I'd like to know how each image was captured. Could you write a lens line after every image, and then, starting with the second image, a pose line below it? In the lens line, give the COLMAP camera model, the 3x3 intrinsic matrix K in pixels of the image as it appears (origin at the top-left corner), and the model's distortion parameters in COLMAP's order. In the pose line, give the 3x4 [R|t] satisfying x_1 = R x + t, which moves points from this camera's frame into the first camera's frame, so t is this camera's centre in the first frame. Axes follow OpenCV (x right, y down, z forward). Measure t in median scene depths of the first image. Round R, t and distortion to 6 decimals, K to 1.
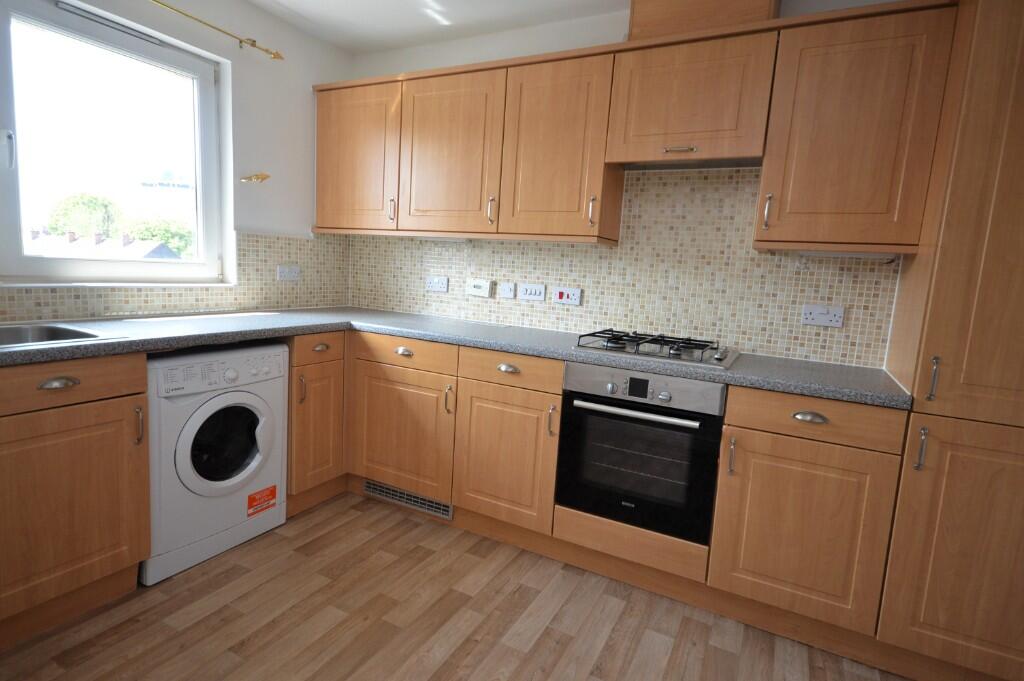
lens RADIAL K [[532.8, 0, 513.0], [0, 532.8, 345.5], [0, 0, 1]] dist [0.003285, 0.000949]
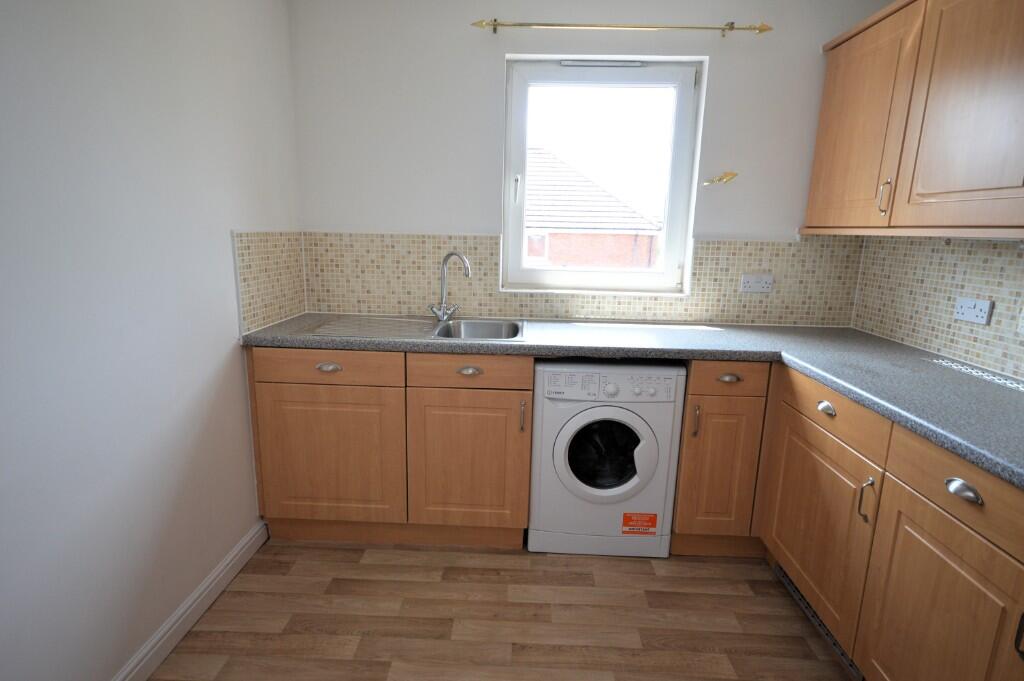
lens RADIAL K [[541.6, 0, 512.0], [0, 541.6, 340.5], [0, 0, 1]] dist [0.003065, 0.017078]
pose [[0.431743, 0.136417, -0.891621, 0.246308], [-0.127534, 0.987799, 0.089378, -0.089244], [0.892935, 0.075124, 0.443873, 0.327735]]
